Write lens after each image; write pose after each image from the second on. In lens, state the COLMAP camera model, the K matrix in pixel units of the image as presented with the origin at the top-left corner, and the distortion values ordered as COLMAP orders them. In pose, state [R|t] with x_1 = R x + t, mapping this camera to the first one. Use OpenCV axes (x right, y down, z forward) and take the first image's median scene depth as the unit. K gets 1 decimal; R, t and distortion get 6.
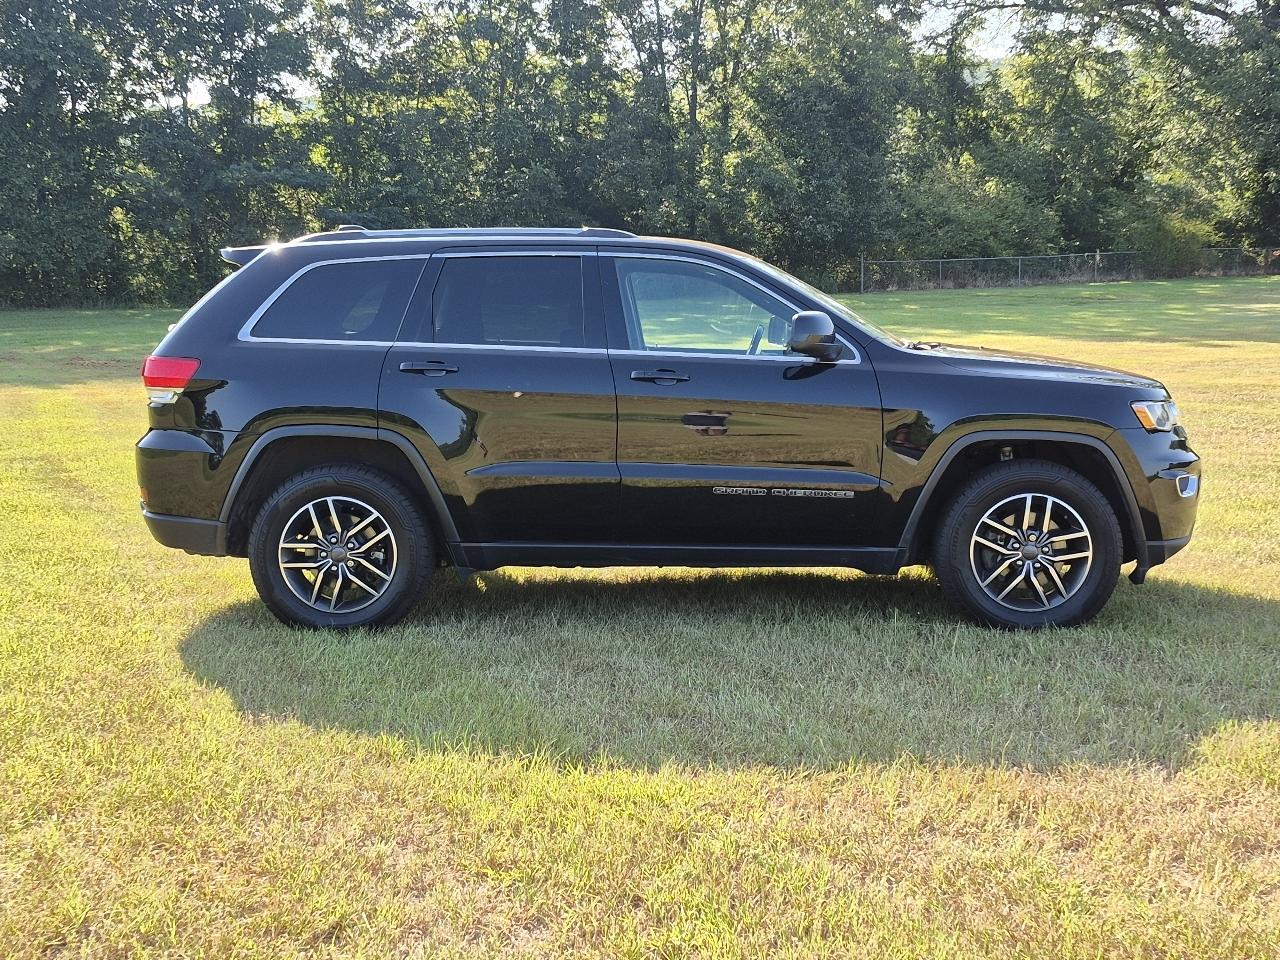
lens RADIAL K [[1611.2, 0, 640.0], [0, 1611.2, 480.0], [0, 0, 1]] dist [0.156854, -0.303379]
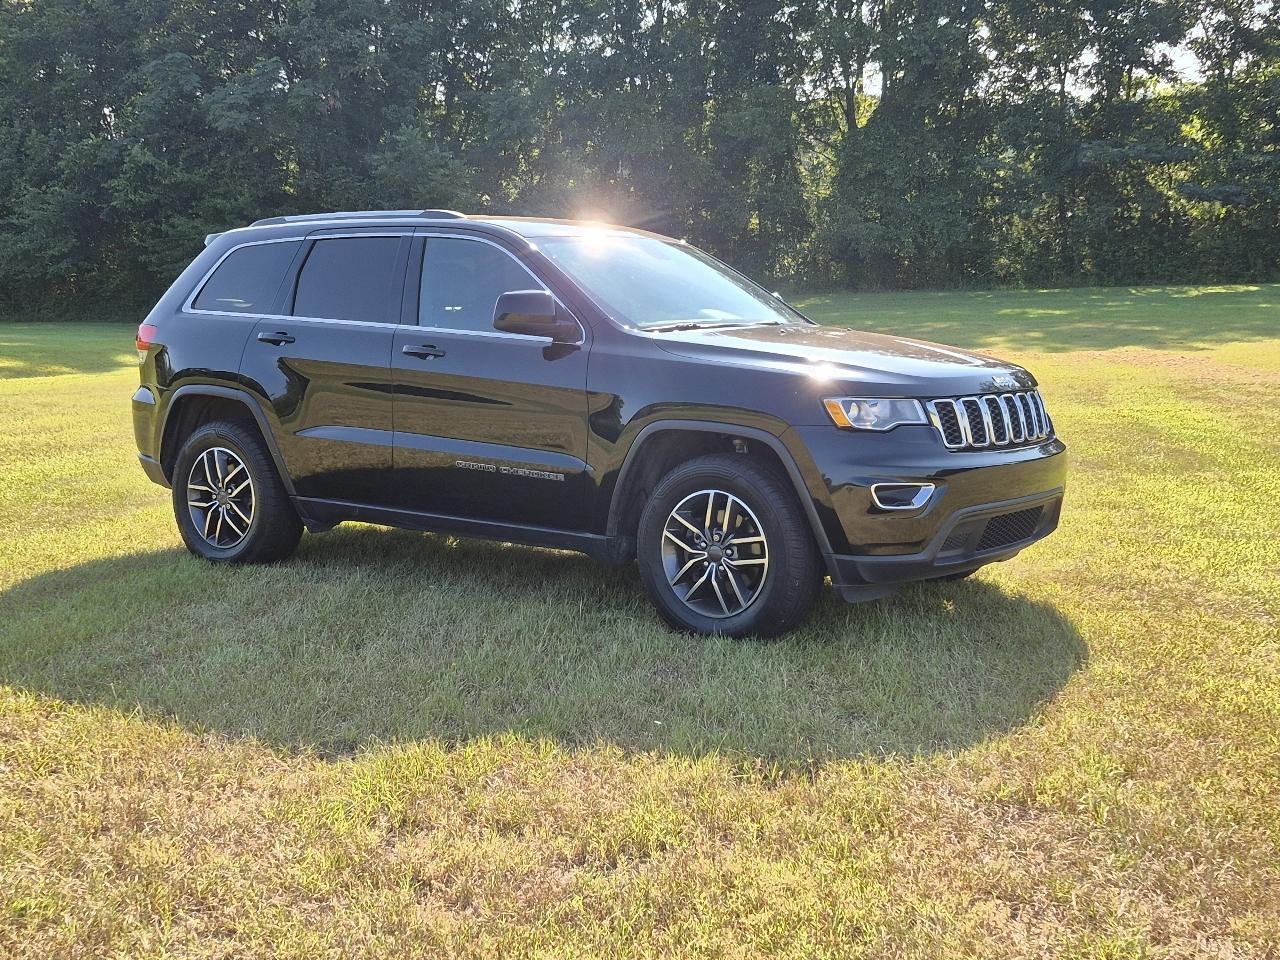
lens RADIAL K [[1611.2, 0, 640.0], [0, 1611.2, 480.0], [0, 0, 1]] dist [0.156854, -0.303379]
pose [[0.824037, 0.073079, -0.561803, 0.705640], [-0.066381, 0.997270, 0.032358, -0.023774], [0.562634, 0.010629, 0.826638, 0.209021]]
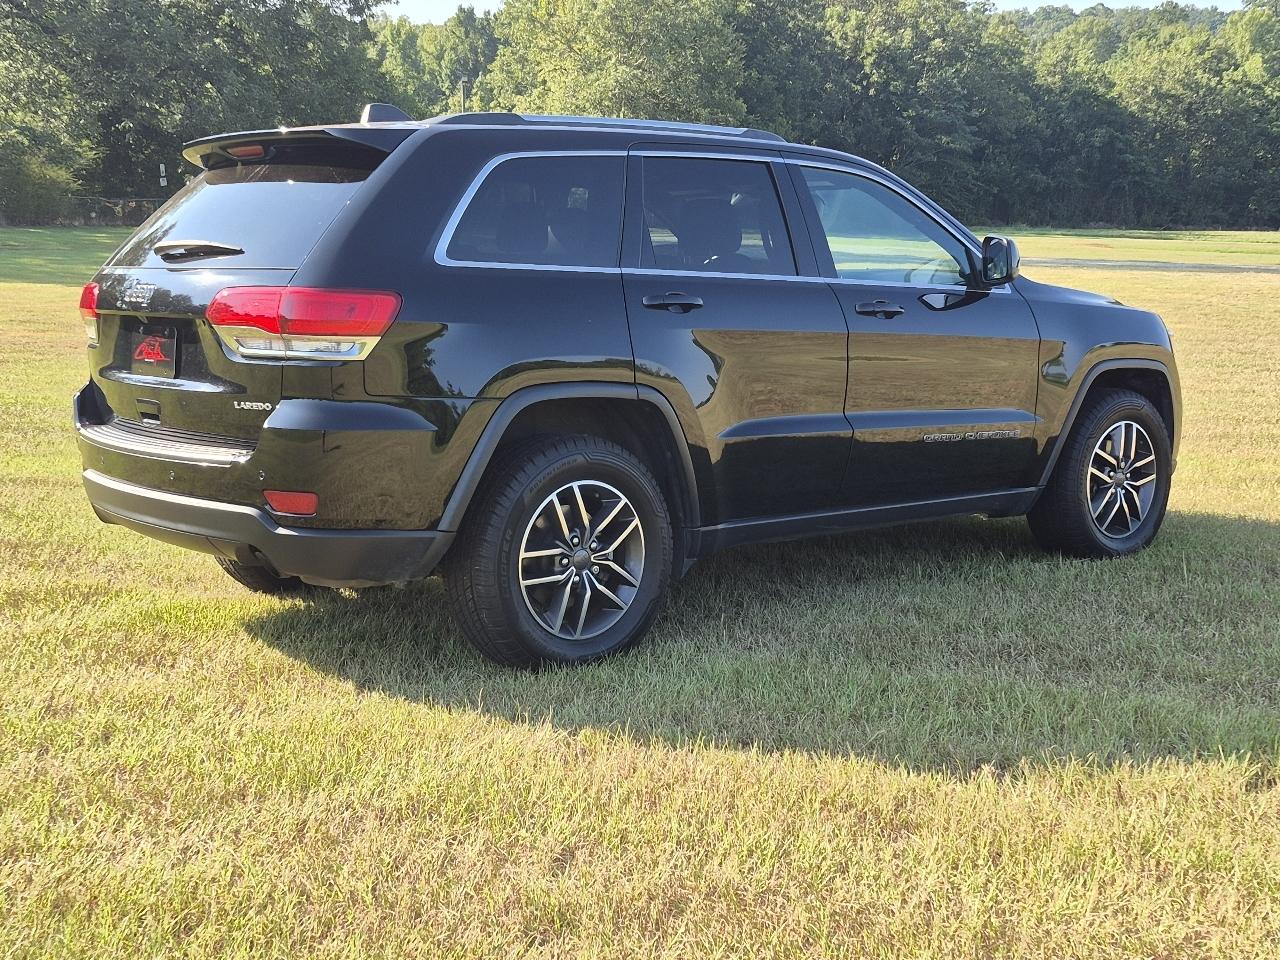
lens RADIAL K [[1604.4, 0, 641.5], [0, 1604.4, 503.0], [0, 0, 1]] dist [0.178849, -0.321536]
pose [[0.734712, -0.089864, 0.672401, -0.649454], [0.061365, 0.995928, 0.066051, -0.025661], [-0.675599, -0.007266, 0.737234, 0.444678]]
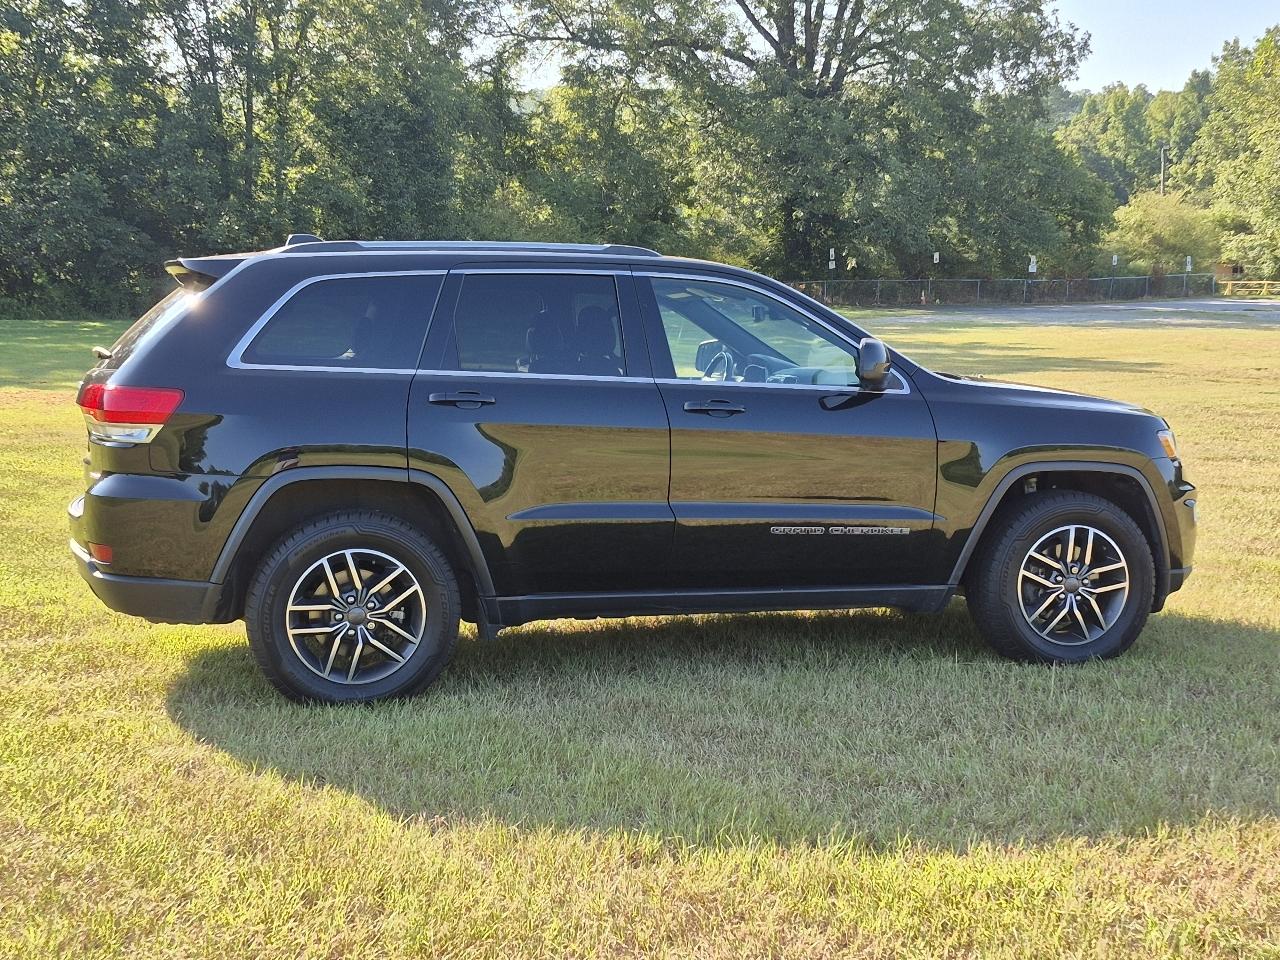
lens RADIAL K [[1611.2, 0, 640.0], [0, 1611.2, 480.0], [0, 0, 1]] dist [0.156854, -0.303379]
pose [[0.954766, -0.017009, 0.296872, -0.295420], [0.021041, 0.999725, -0.010394, -0.014060], [-0.296614, 0.016170, 0.954861, 0.132464]]
